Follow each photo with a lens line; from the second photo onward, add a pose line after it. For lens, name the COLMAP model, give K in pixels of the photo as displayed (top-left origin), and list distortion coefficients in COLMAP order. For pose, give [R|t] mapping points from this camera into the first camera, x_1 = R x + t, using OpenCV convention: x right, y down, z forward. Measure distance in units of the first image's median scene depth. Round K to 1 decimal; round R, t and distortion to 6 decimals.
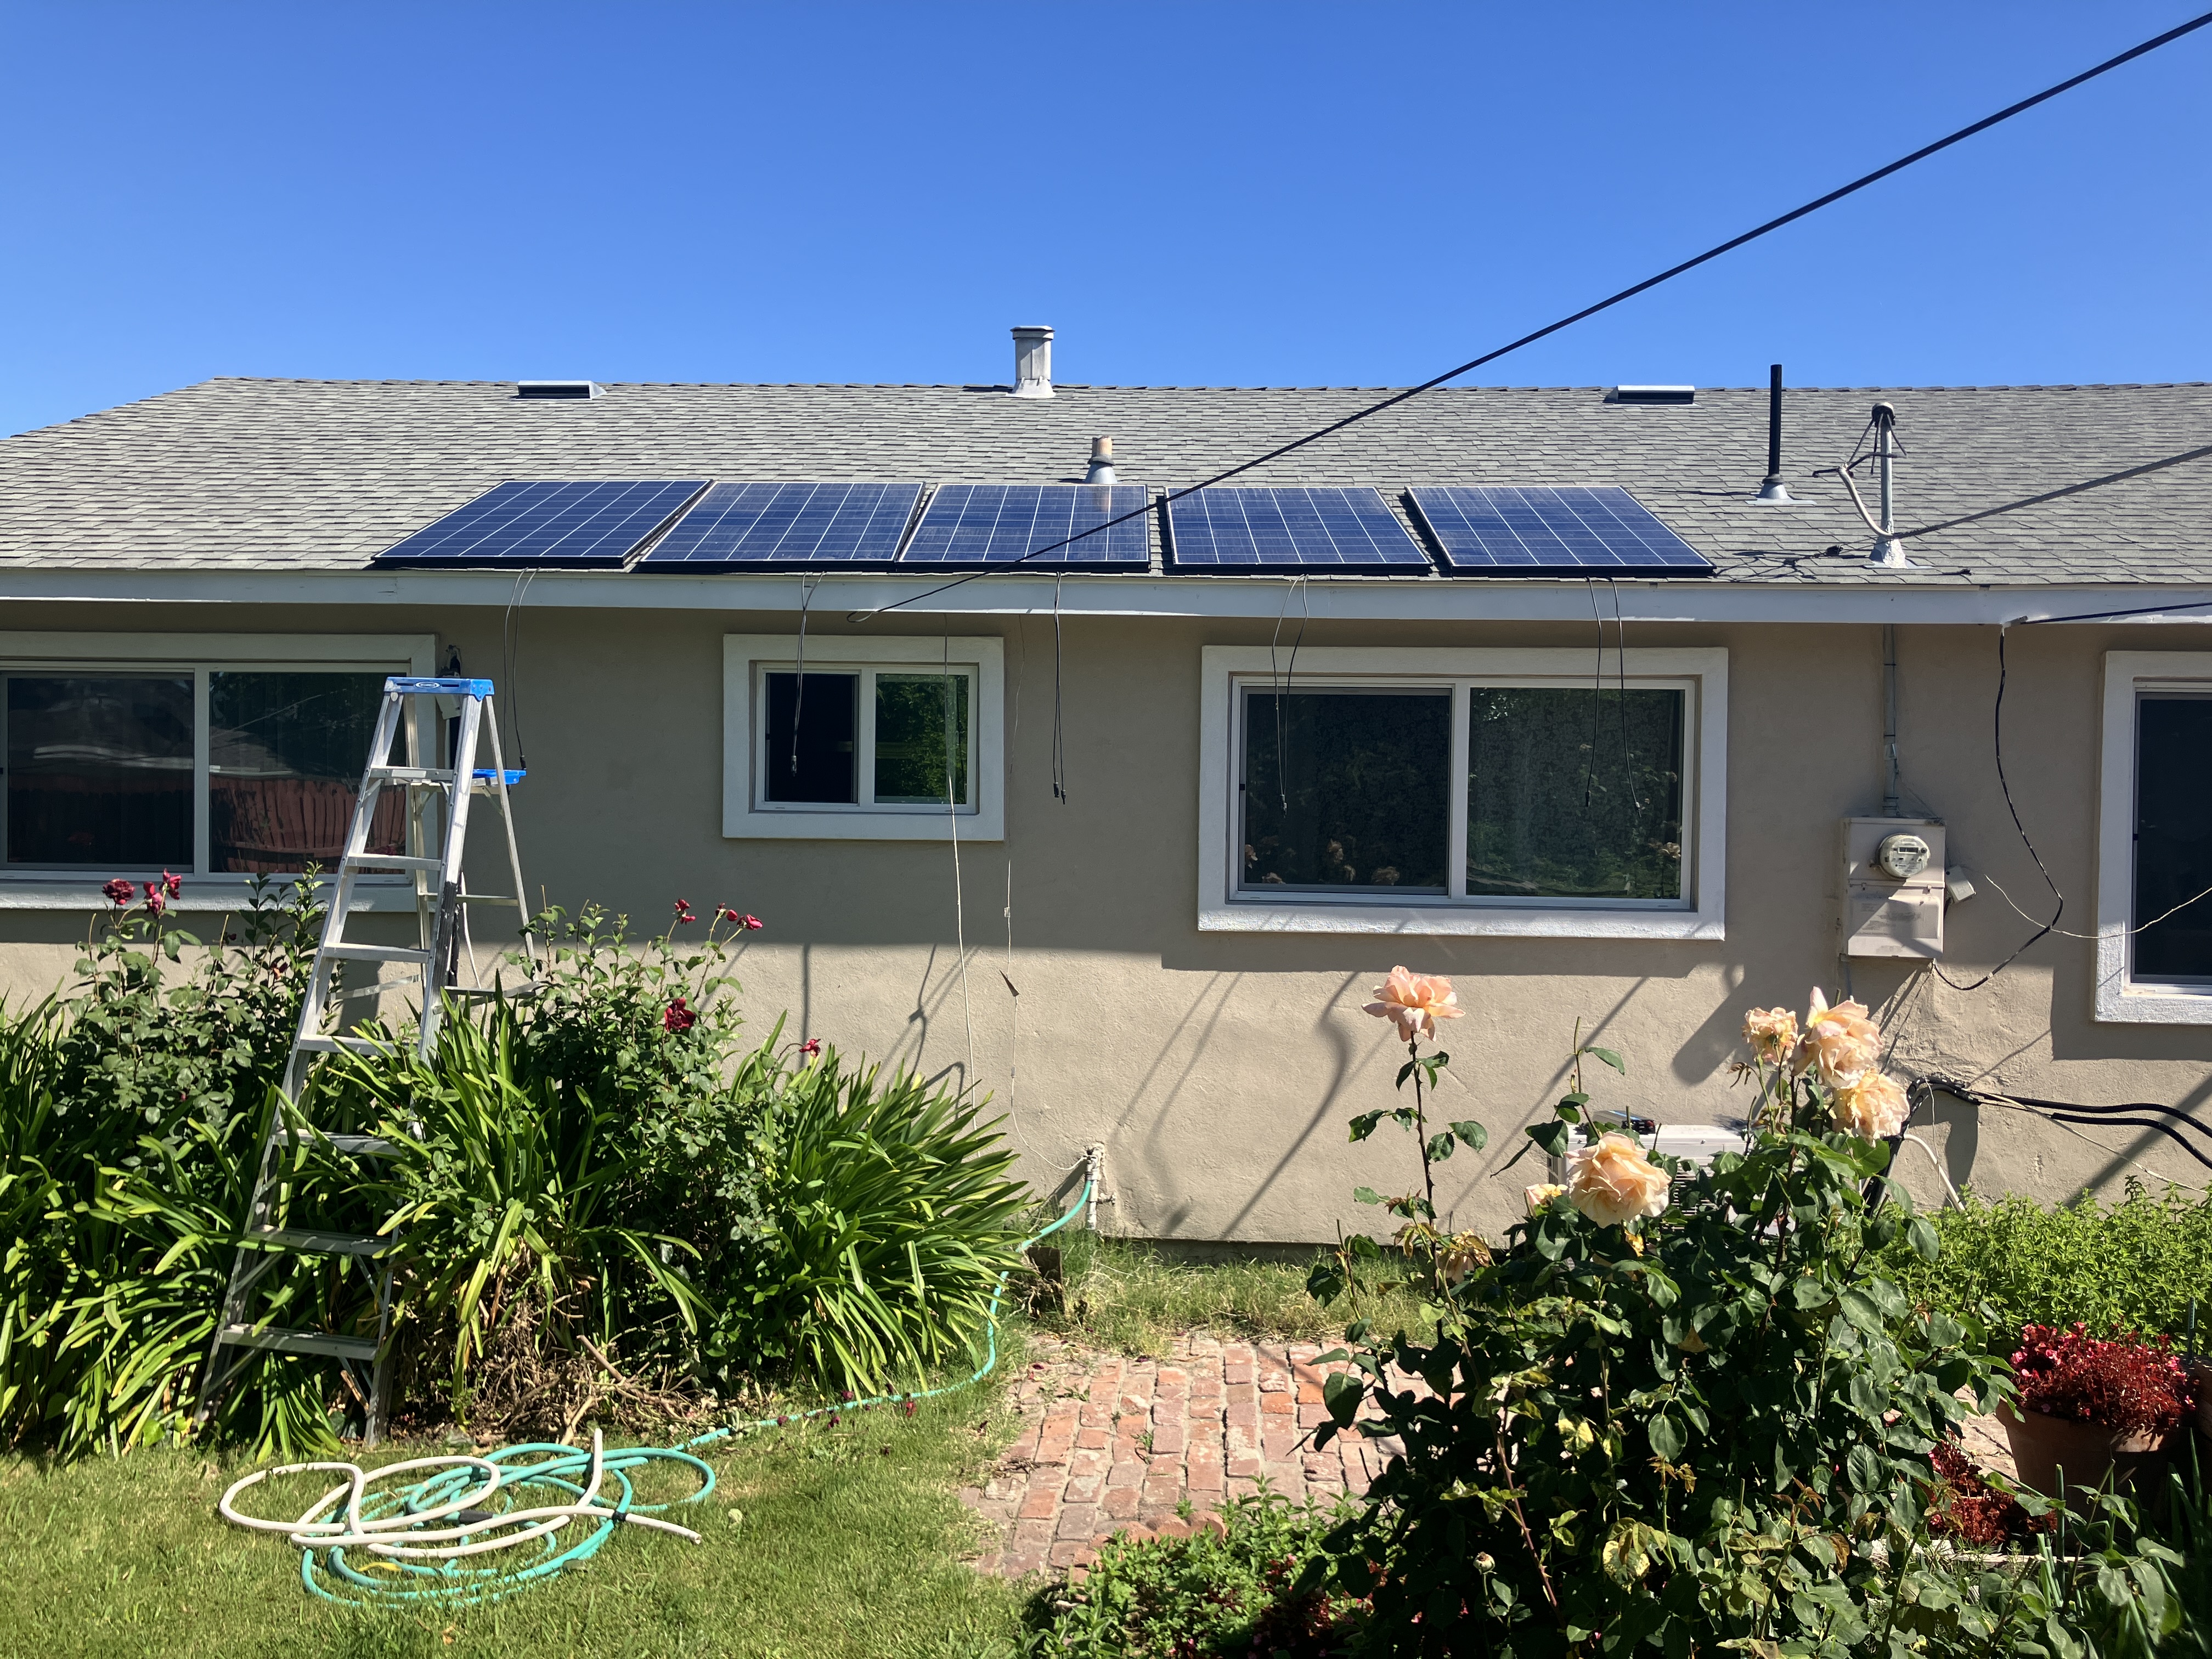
lens RADIAL K [[1826.3, 0, 1114.1], [0, 1826.3, 814.7], [0, 0, 1]] dist [0.003929, -0.000851]
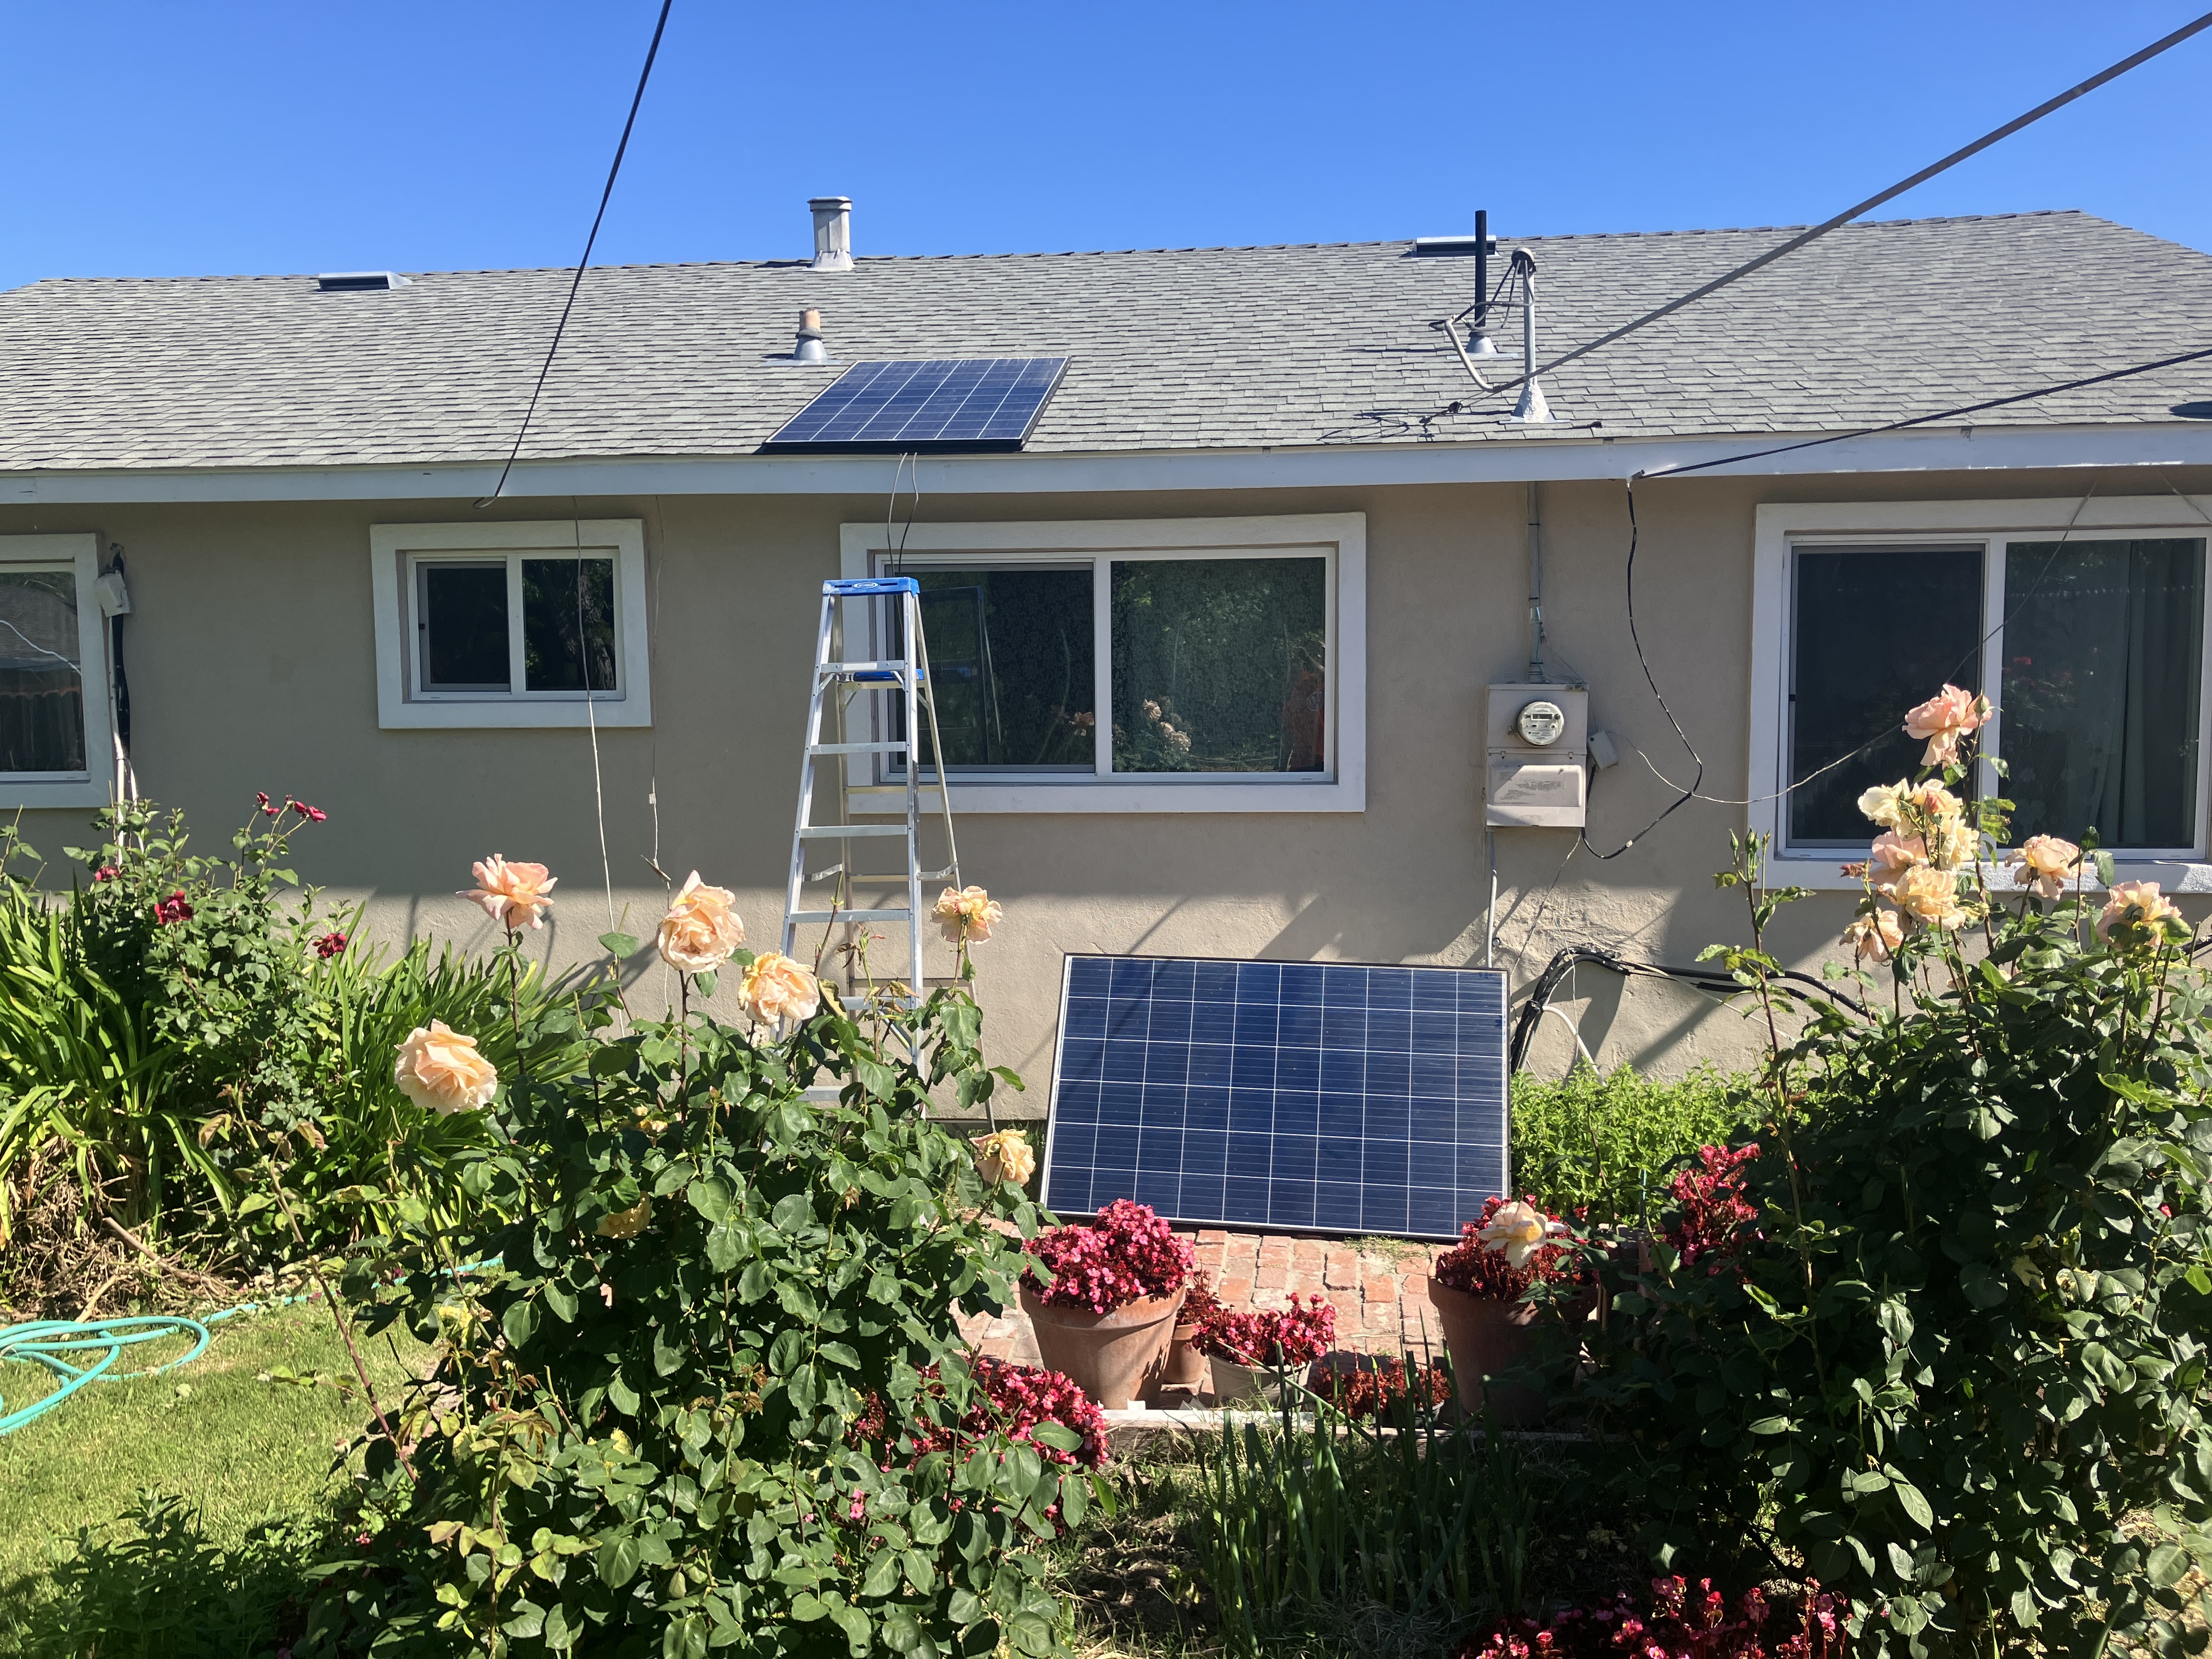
lens RADIAL K [[1824.3, 0, 1107.1], [0, 1824.3, 824.1], [0, 0, 1]] dist [0.006415, -0.005245]
pose [[0.998257, -0.018165, -0.056158, 0.250055], [0.022142, 0.997229, 0.071027, 0.002210], [0.054712, -0.072147, 0.995892, 0.015906]]
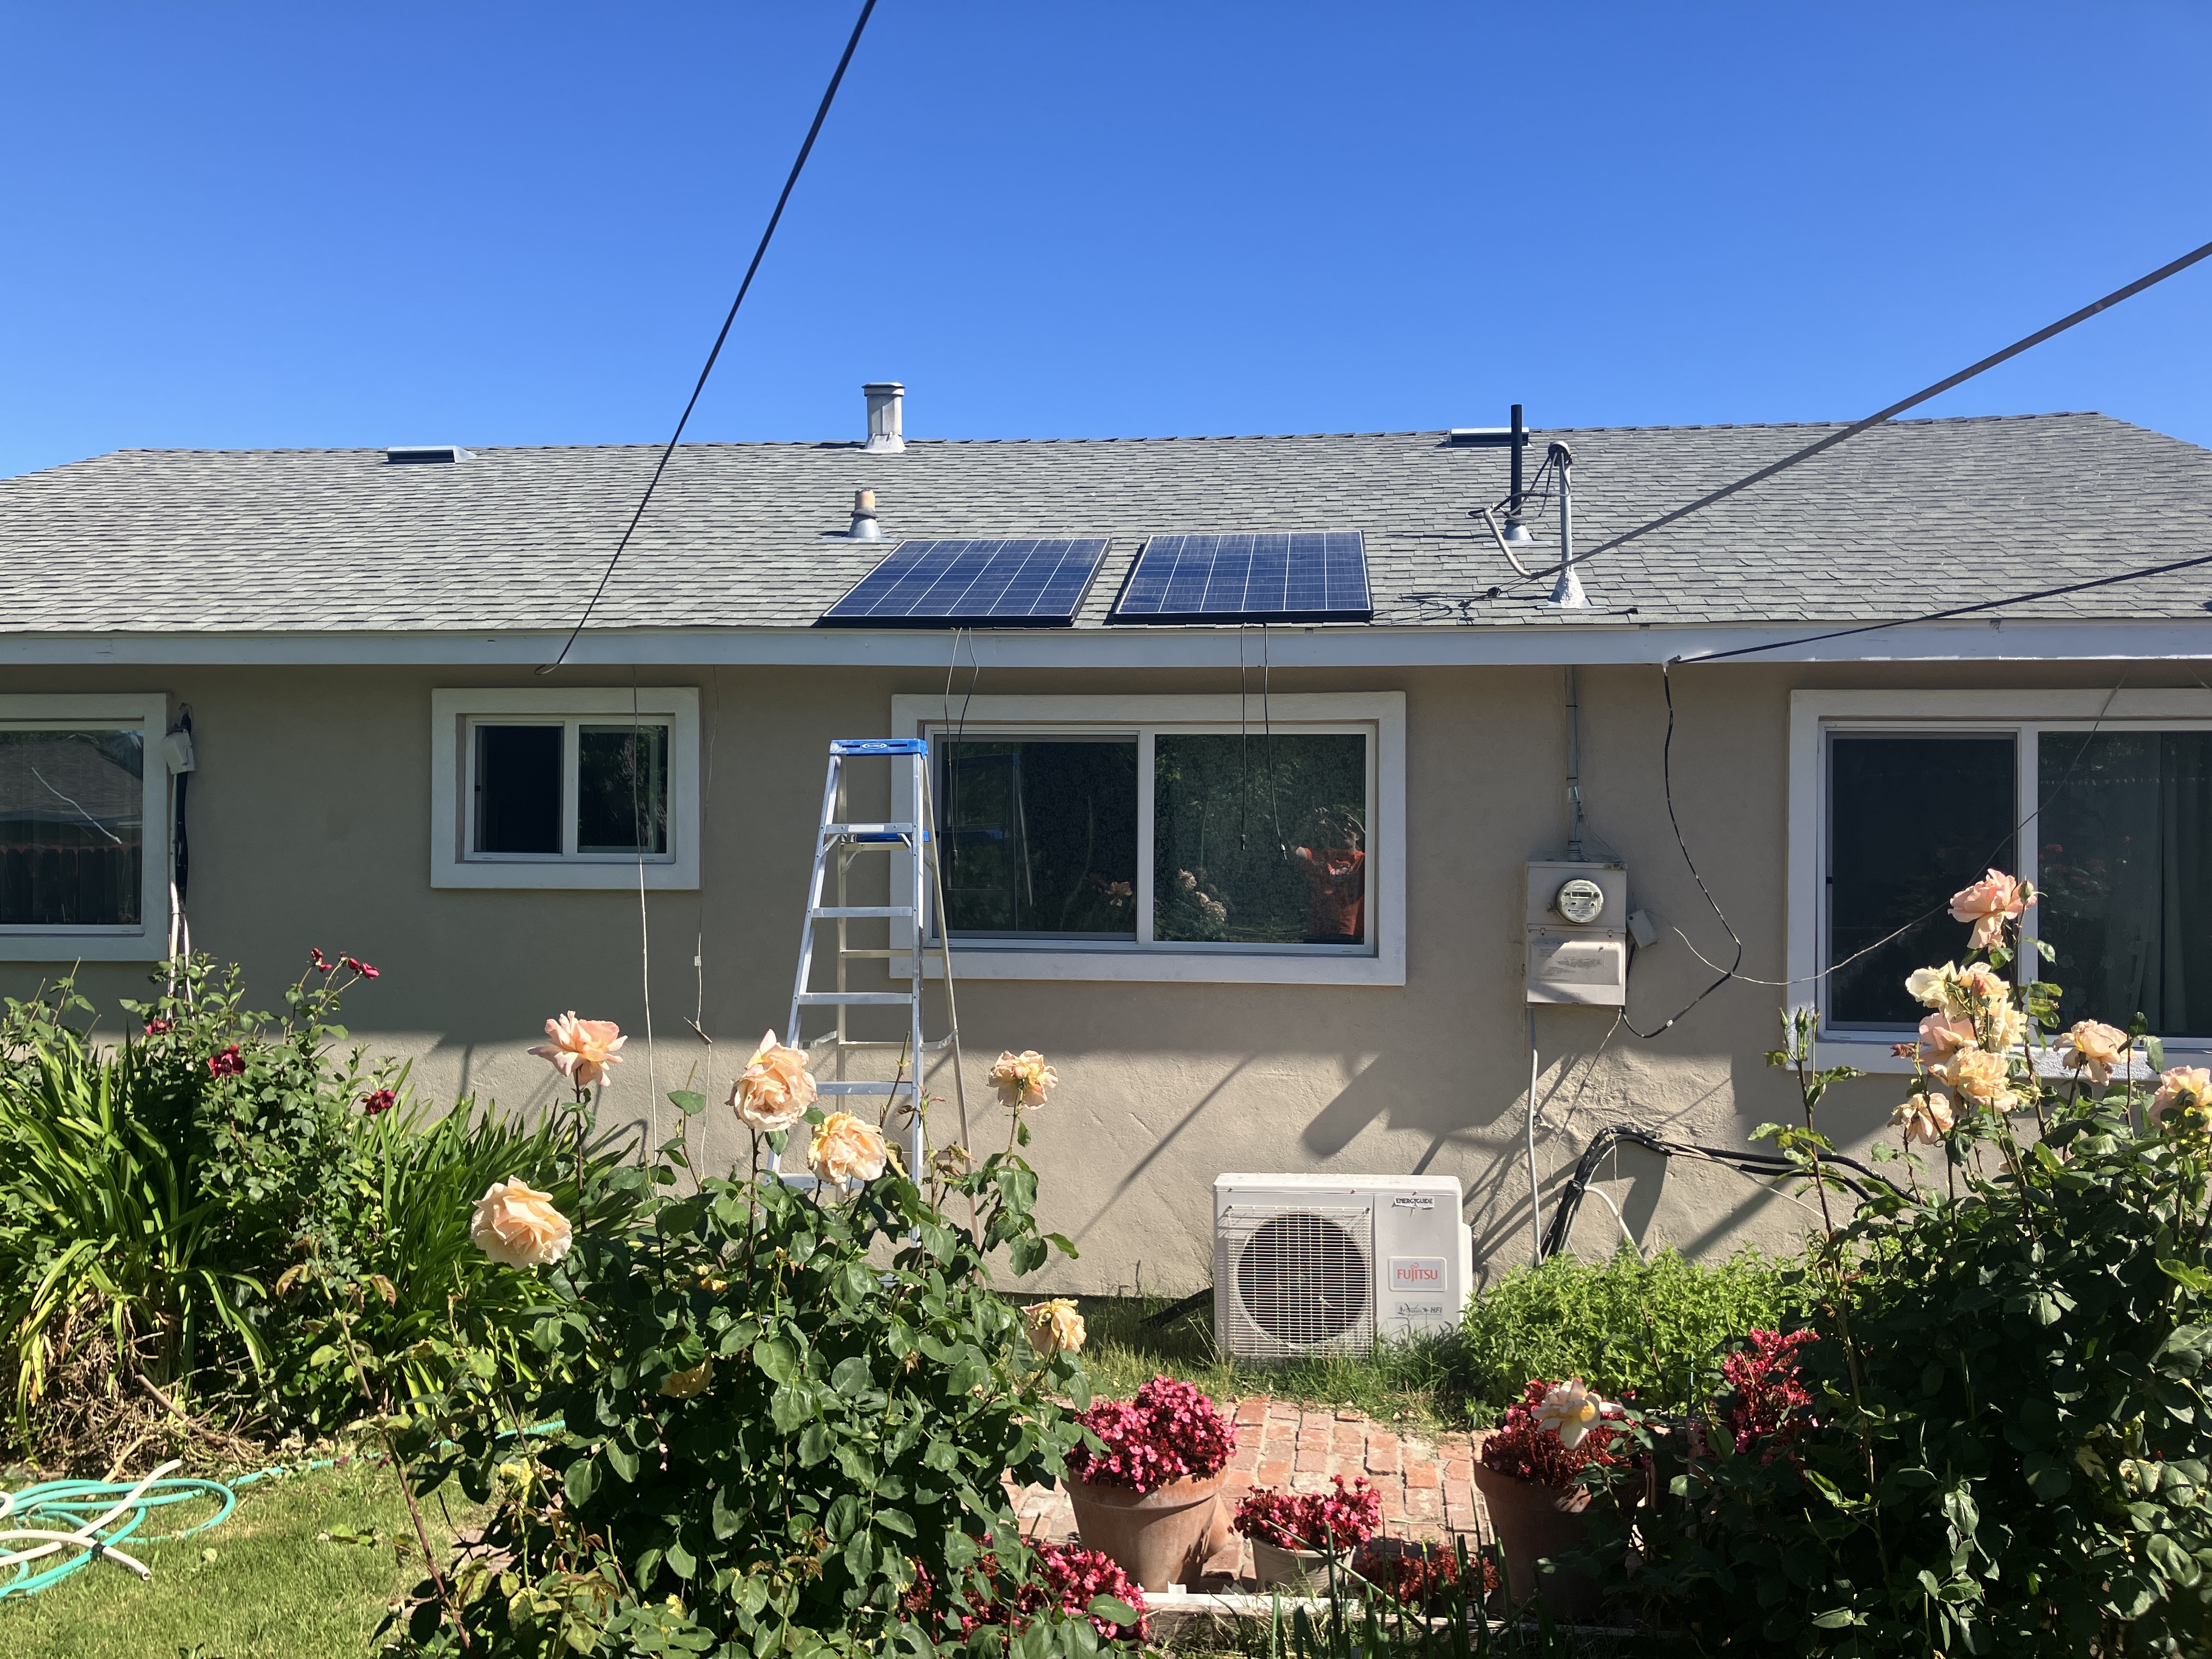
lens RADIAL K [[1826.3, 0, 1114.1], [0, 1826.3, 814.7], [0, 0, 1]] dist [0.003929, -0.000851]
pose [[0.997827, -0.007609, -0.065443, 0.242103], [0.005795, 0.999595, -0.027867, 0.002255], [0.065628, 0.027428, 0.997467, 0.004367]]
